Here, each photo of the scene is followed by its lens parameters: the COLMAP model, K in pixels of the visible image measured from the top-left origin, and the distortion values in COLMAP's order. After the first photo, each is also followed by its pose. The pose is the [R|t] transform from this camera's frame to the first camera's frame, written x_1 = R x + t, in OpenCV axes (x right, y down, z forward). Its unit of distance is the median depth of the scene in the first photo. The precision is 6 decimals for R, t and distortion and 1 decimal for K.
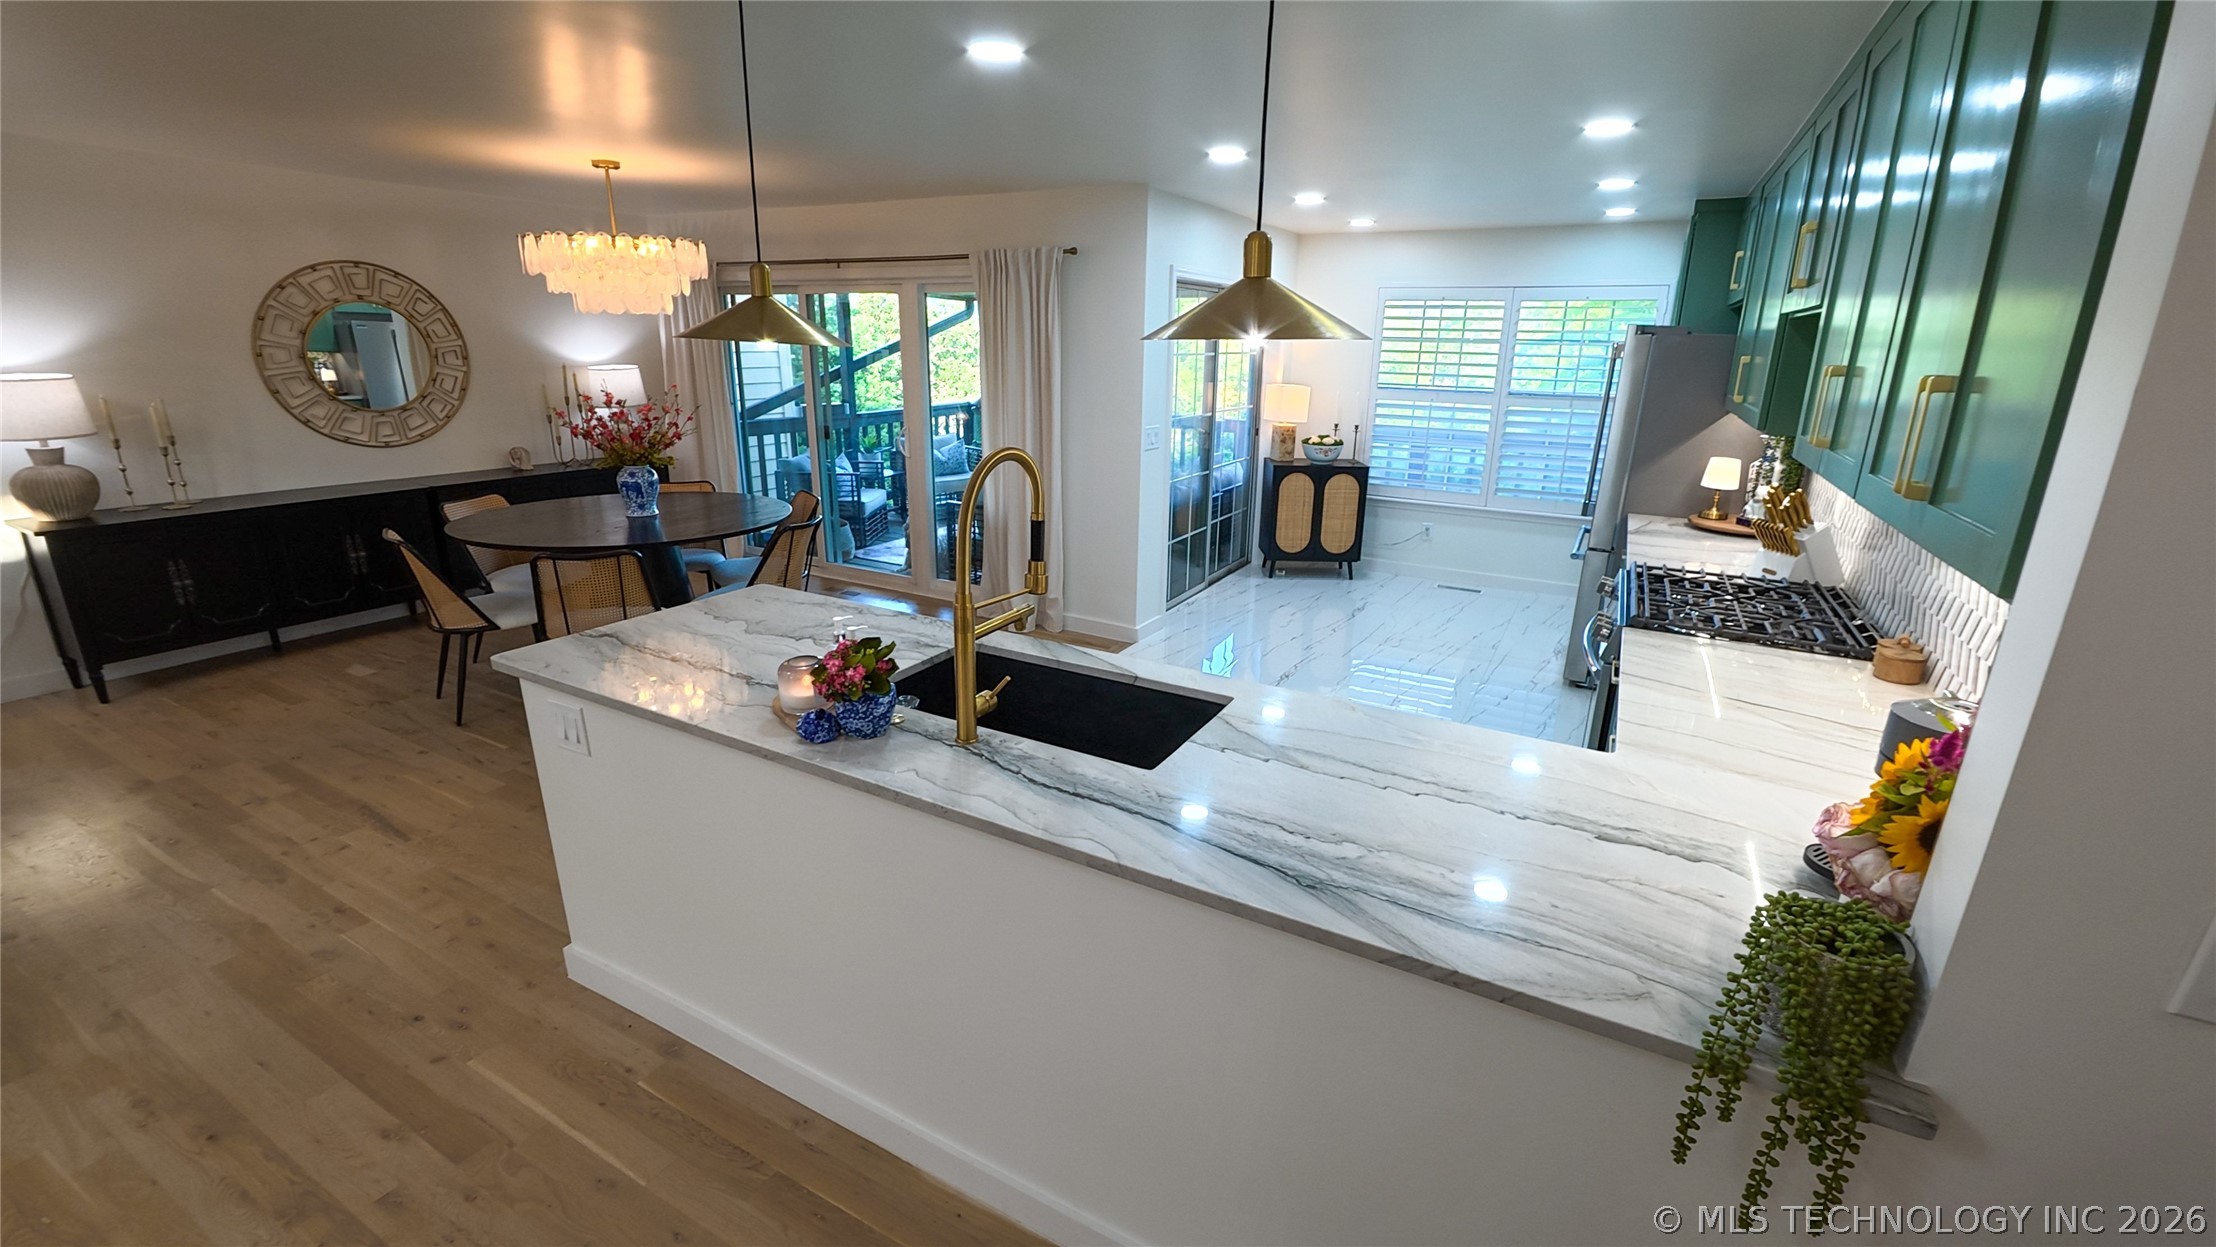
lens RADIAL K [[914.6, 0, 1110.7], [0, 914.6, 609.3], [0, 0, 1]] dist [0.010627, -0.003730]
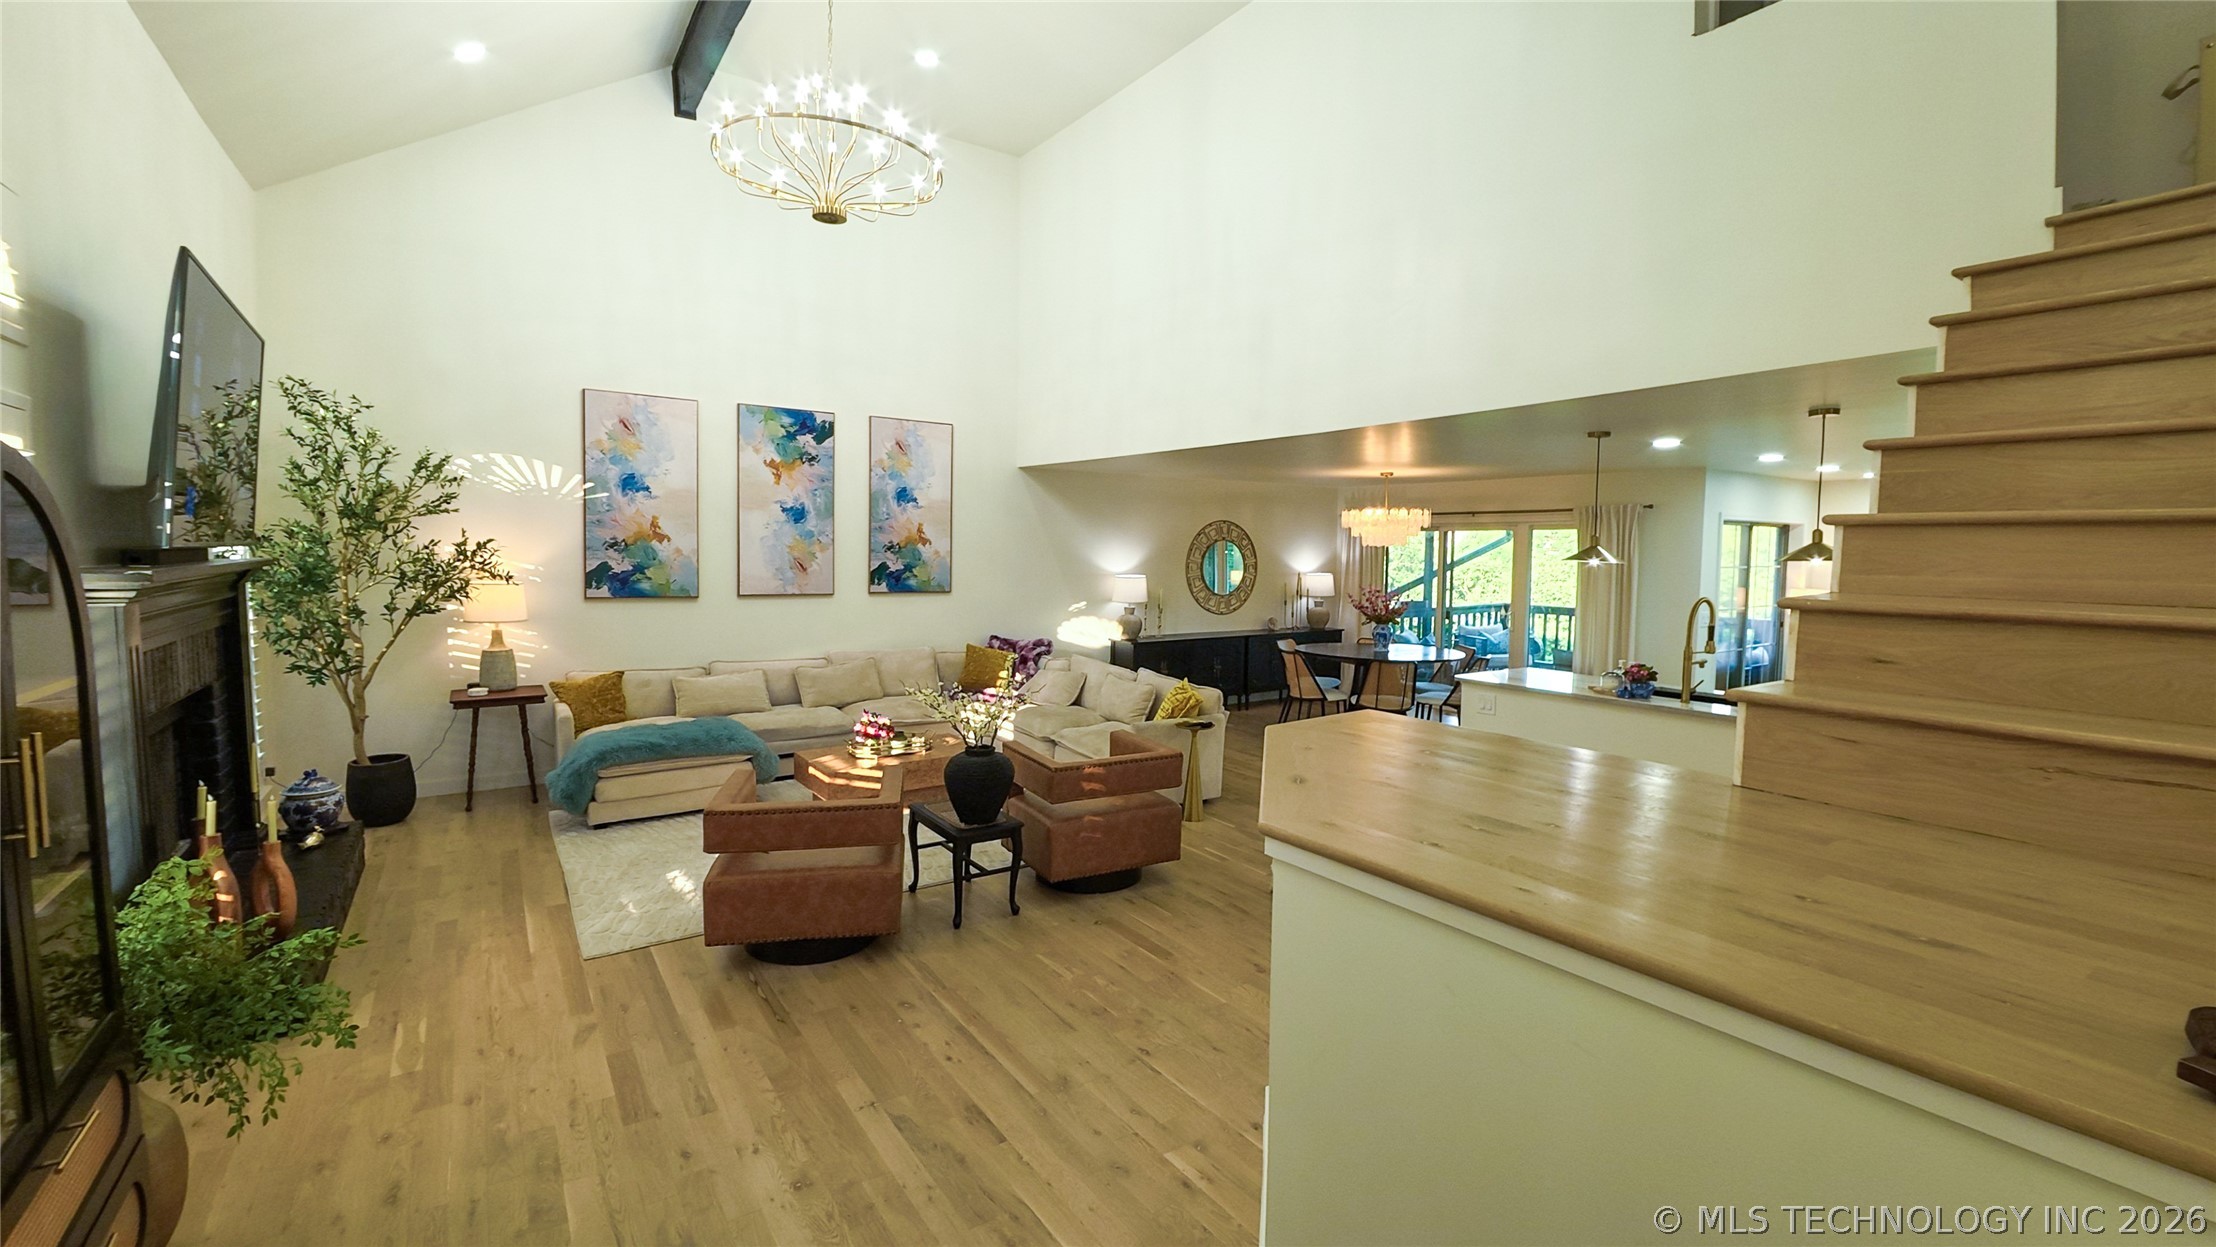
lens RADIAL K [[914.6, 0, 1131.1], [0, 914.6, 605.2], [0, 0, 1]] dist [0.010627, -0.003730]
pose [[0.906095, 0.019430, -0.422628, -0.293397], [-0.115757, 0.972211, -0.203483, 0.352474], [0.406930, 0.233297, 0.883165, -1.243064]]
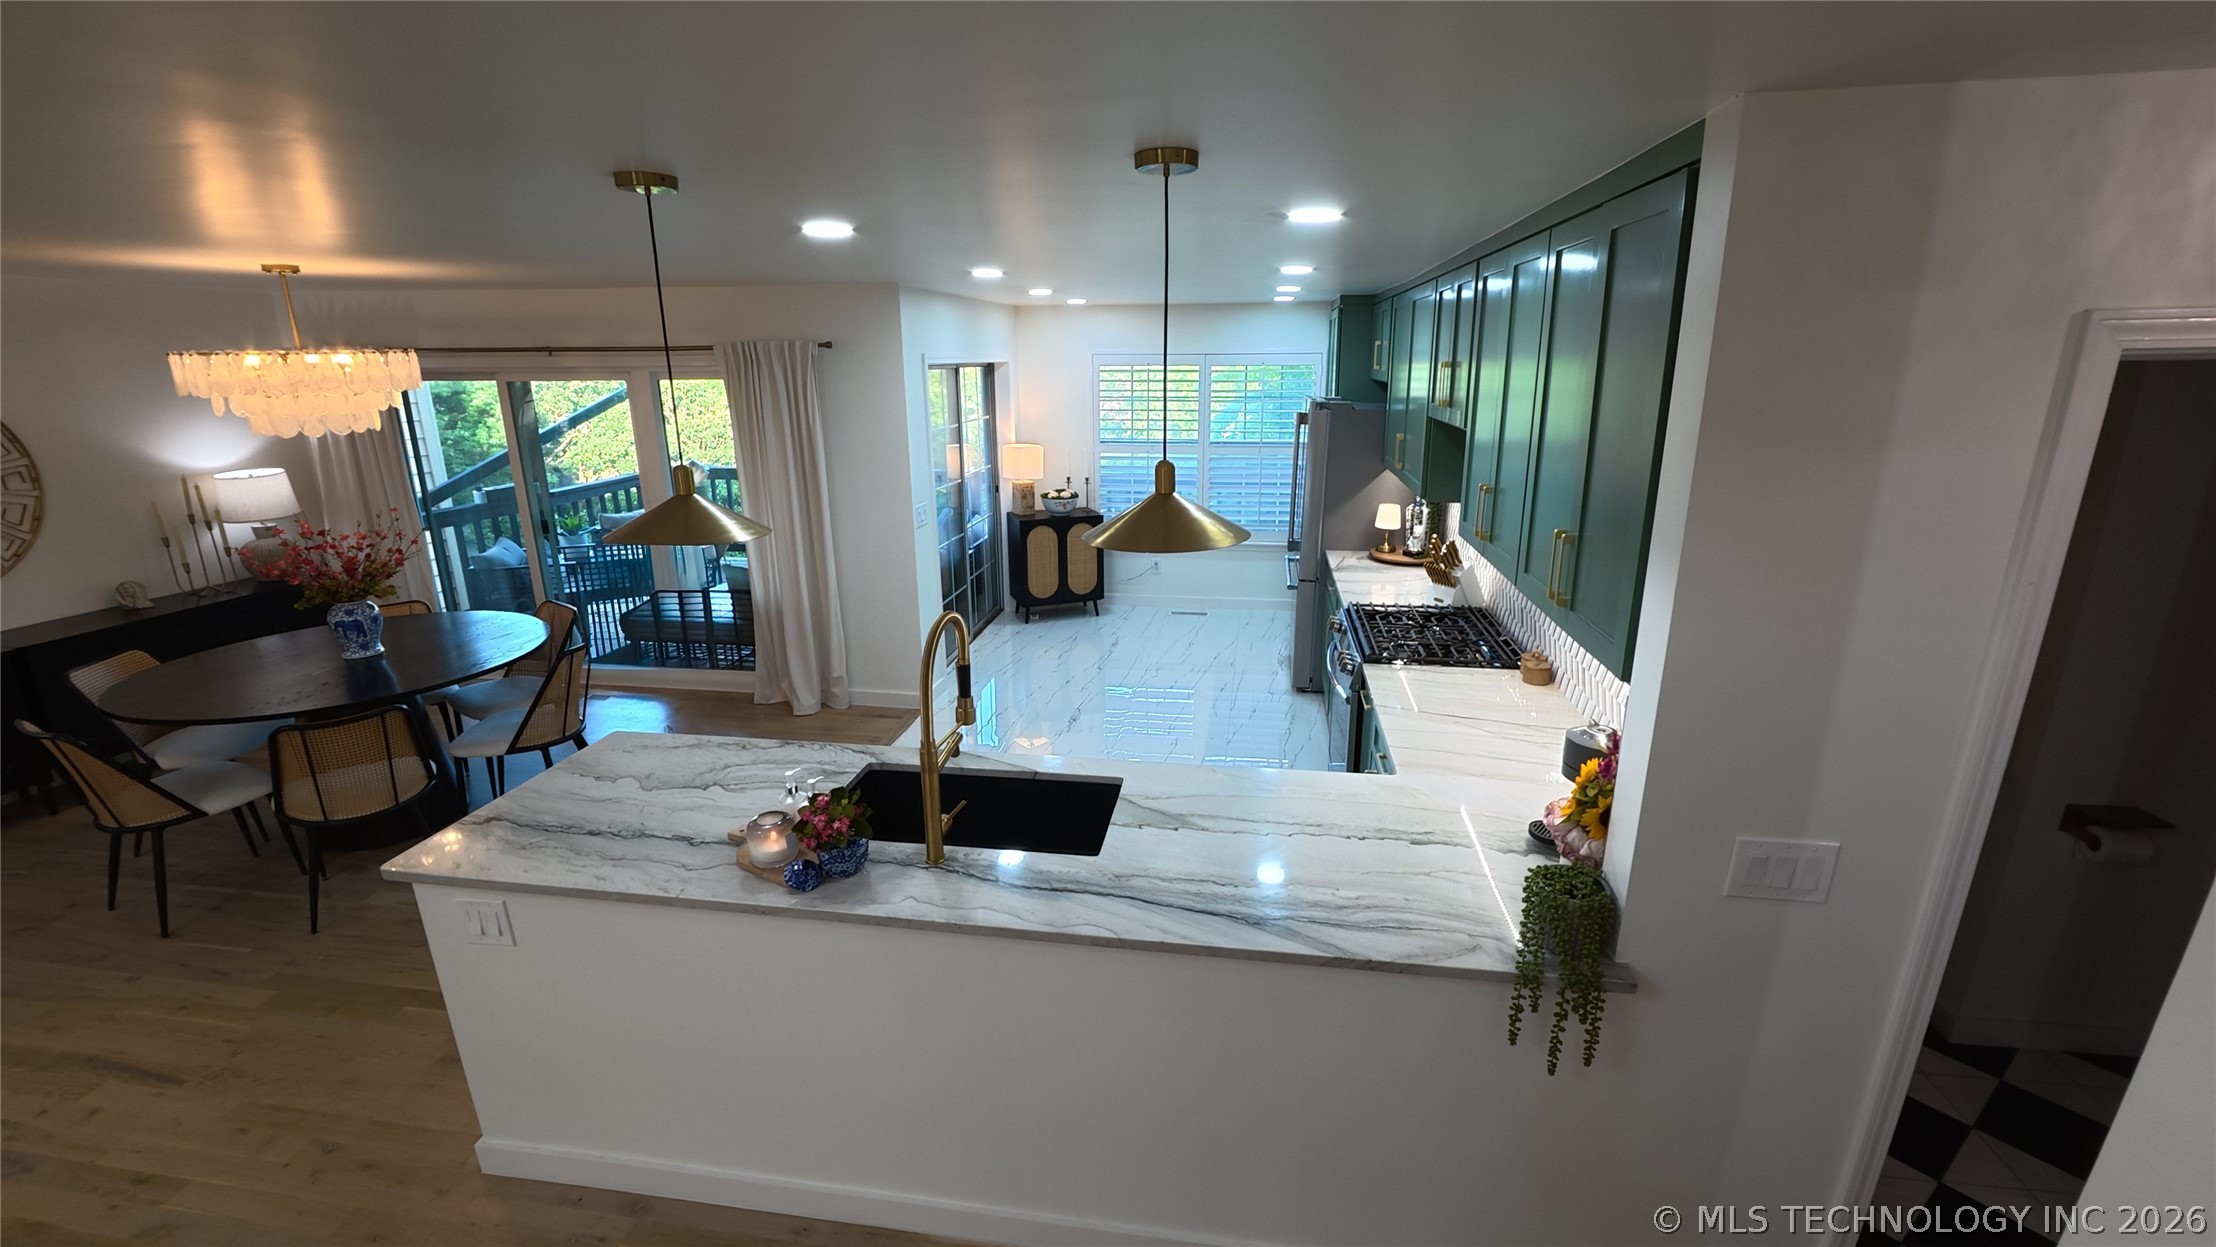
lens RADIAL K [[914.6, 0, 1116.8], [0, 914.6, 627.6], [0, 0, 1]] dist [0.010627, -0.003730]
pose [[0.937871, -0.121635, 0.324965, -0.173648], [0.120886, 0.992410, 0.022575, -0.092495], [-0.325244, 0.018111, 0.945457, -0.119191]]
